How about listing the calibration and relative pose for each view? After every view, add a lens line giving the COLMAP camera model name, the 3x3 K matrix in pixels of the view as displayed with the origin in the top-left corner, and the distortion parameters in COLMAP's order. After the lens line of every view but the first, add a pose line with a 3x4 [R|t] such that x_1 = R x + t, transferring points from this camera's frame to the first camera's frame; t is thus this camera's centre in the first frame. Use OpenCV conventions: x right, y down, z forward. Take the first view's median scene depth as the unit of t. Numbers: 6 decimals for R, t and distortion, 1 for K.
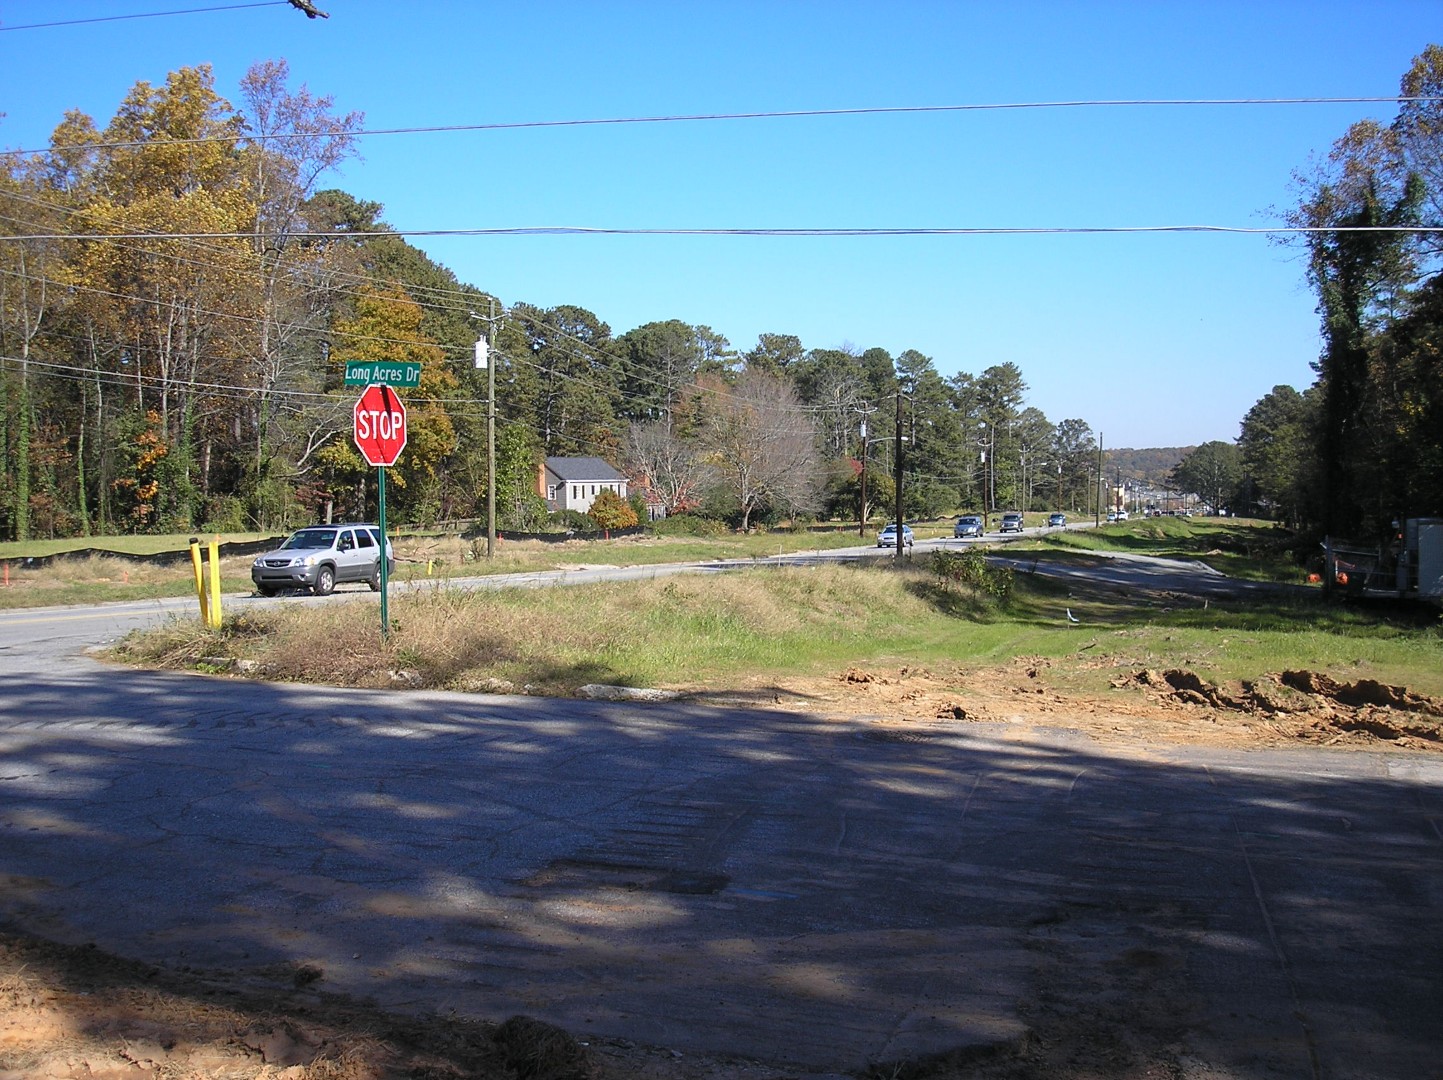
lens RADIAL K [[1604.2, 0, 714.7], [0, 1604.2, 533.5], [0, 0, 1]] dist [-0.176685, 0.070950]
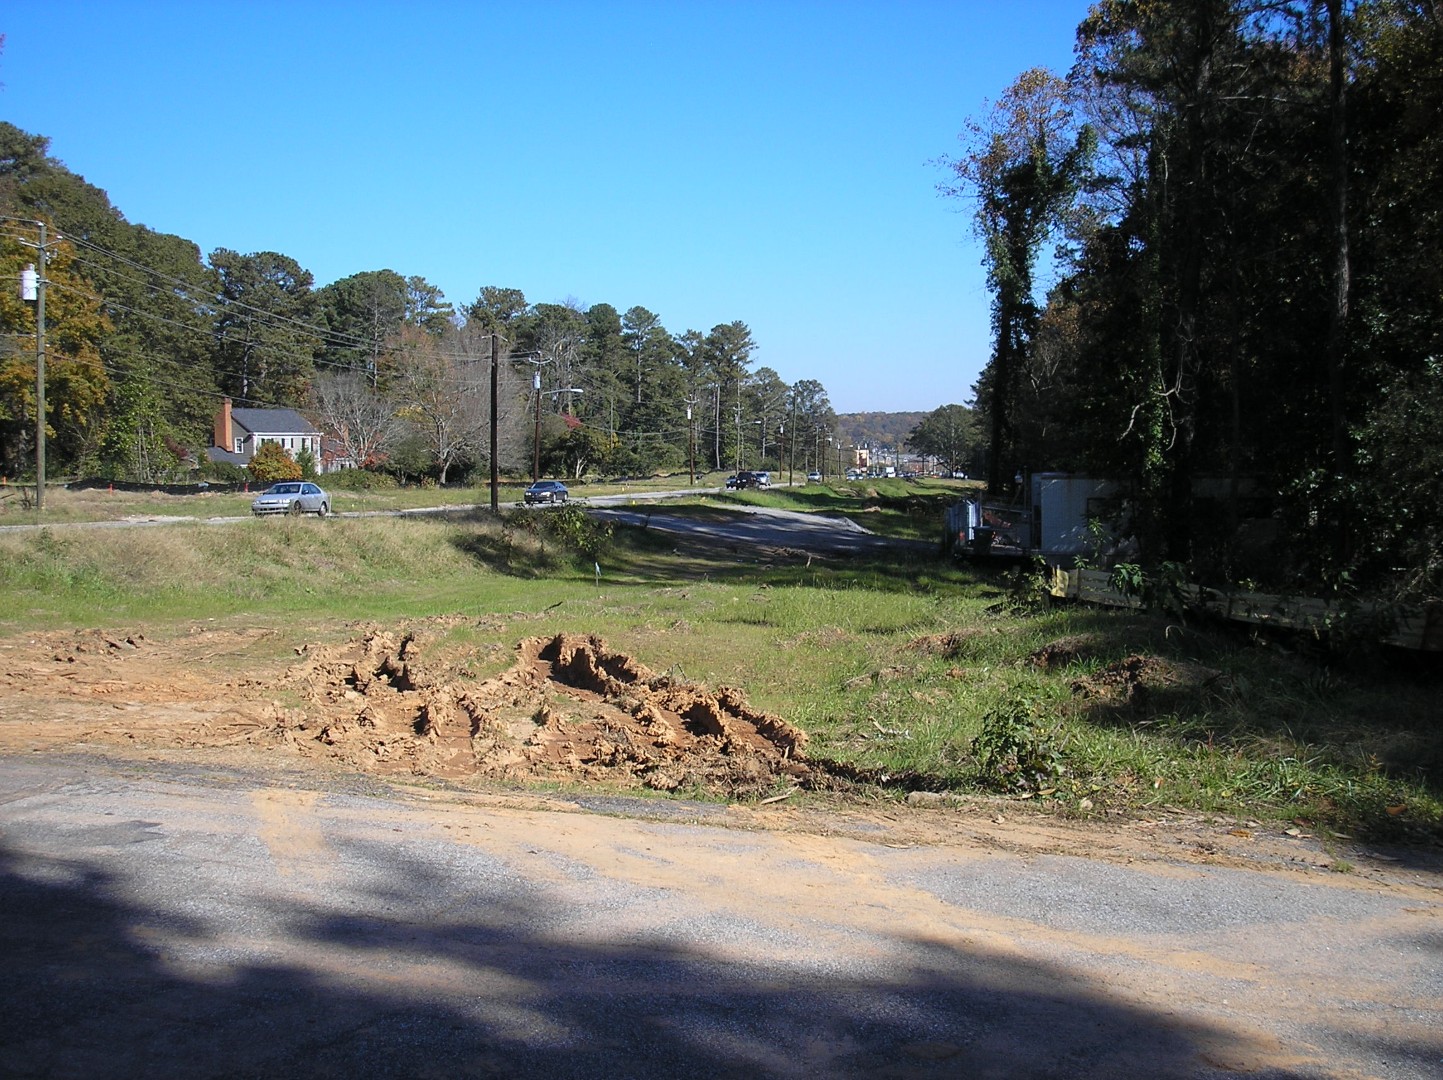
lens RADIAL K [[1604.2, 0, 714.7], [0, 1604.2, 533.5], [0, 0, 1]] dist [-0.176685, 0.070950]
pose [[0.988568, 0.004180, 0.150716, 0.029009], [-0.007927, 0.999674, 0.024272, 0.001454], [-0.150566, -0.025189, 0.988279, 0.016668]]
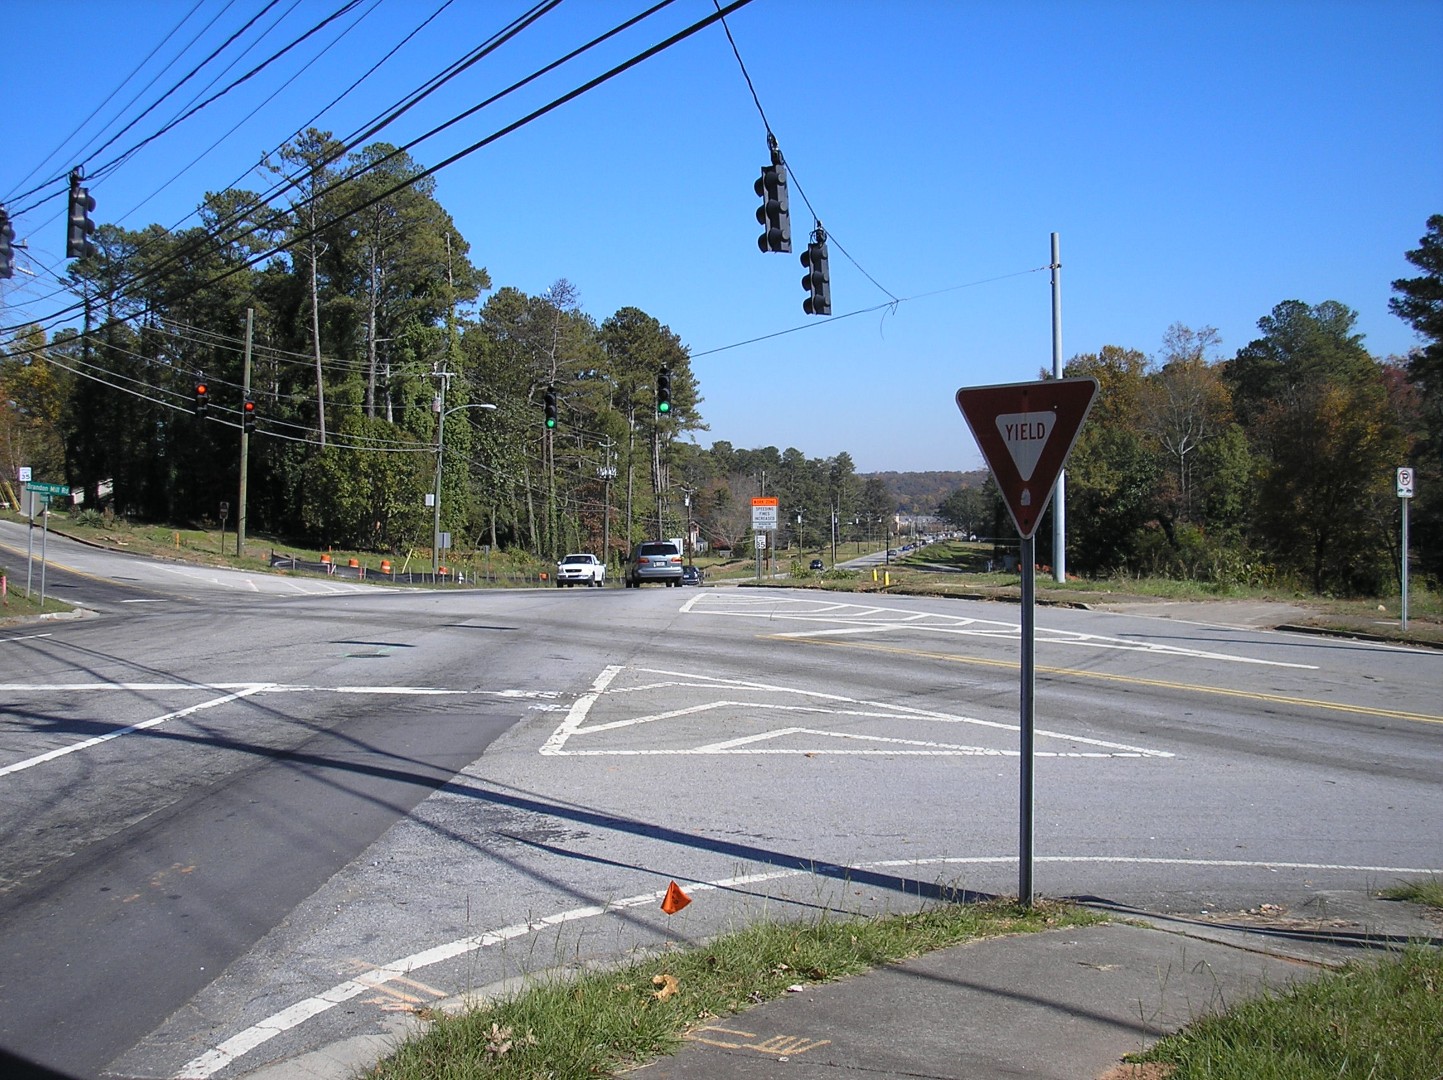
lens RADIAL K [[1604.2, 0, 714.7], [0, 1604.2, 533.5], [0, 0, 1]] dist [-0.176685, 0.070950]
pose [[0.989220, -0.004679, 0.146359, -0.279423], [0.006336, 0.999921, -0.010851, -0.006520], [-0.146297, 0.011662, 0.989172, -0.913934]]
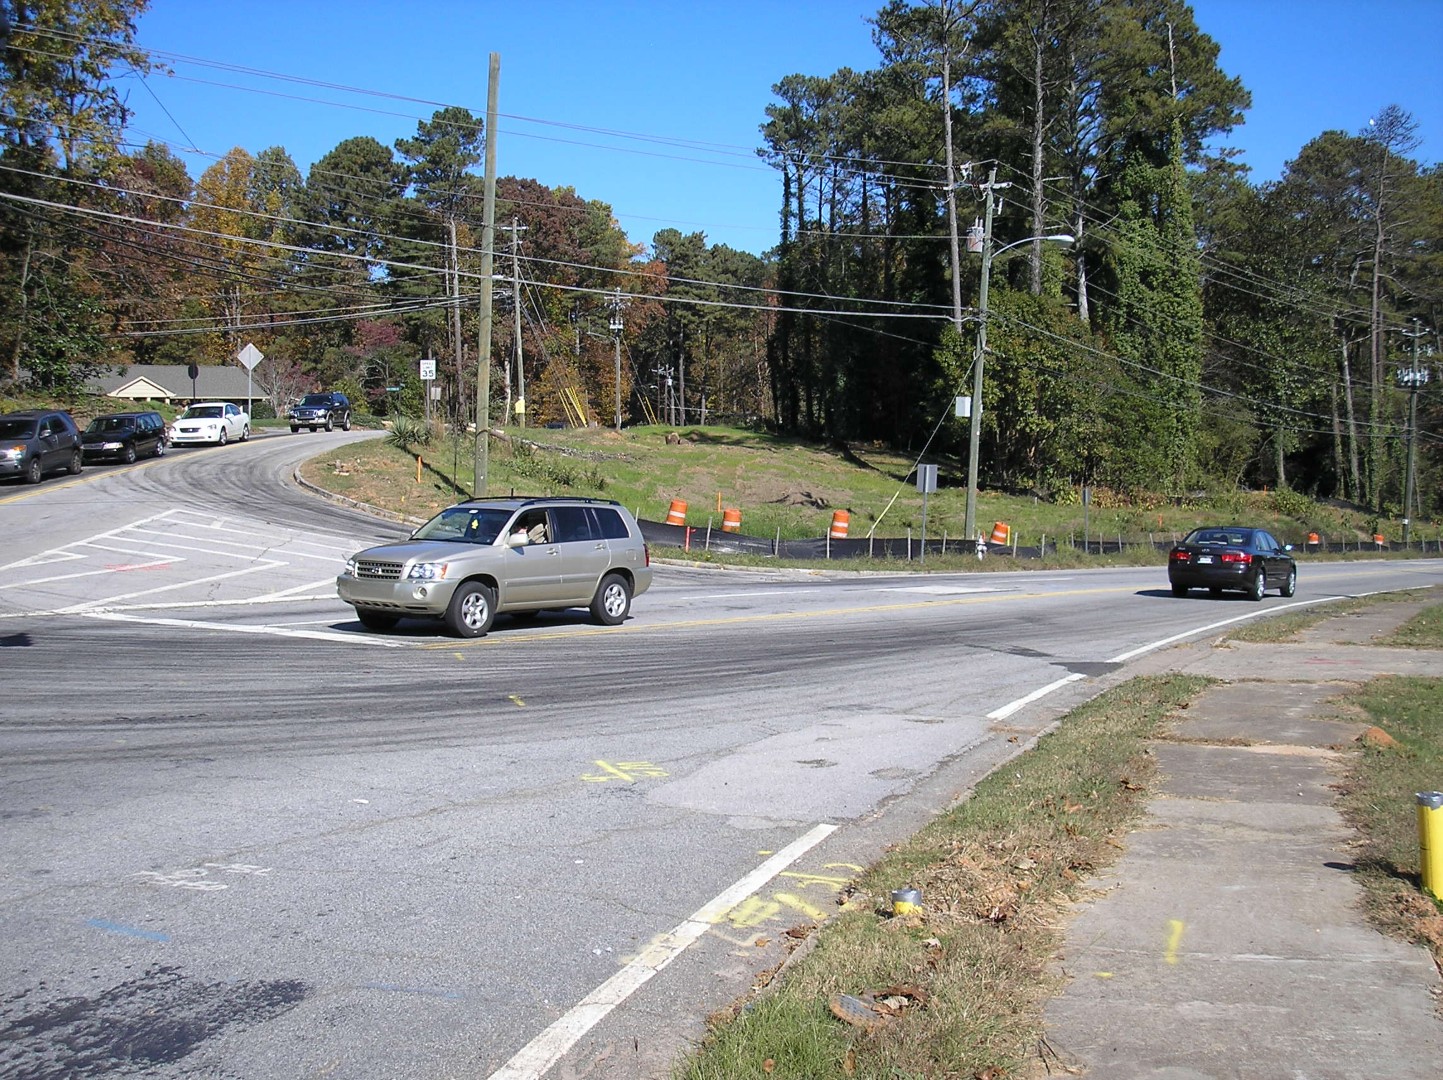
lens RADIAL K [[1604.2, 0, 714.7], [0, 1604.2, 533.5], [0, 0, 1]] dist [-0.176685, 0.070950]
pose [[0.903901, 0.031966, -0.426546, -0.224676], [-0.017338, 0.999122, 0.038136, -0.009707], [0.427391, -0.027076, 0.903662, -0.727939]]
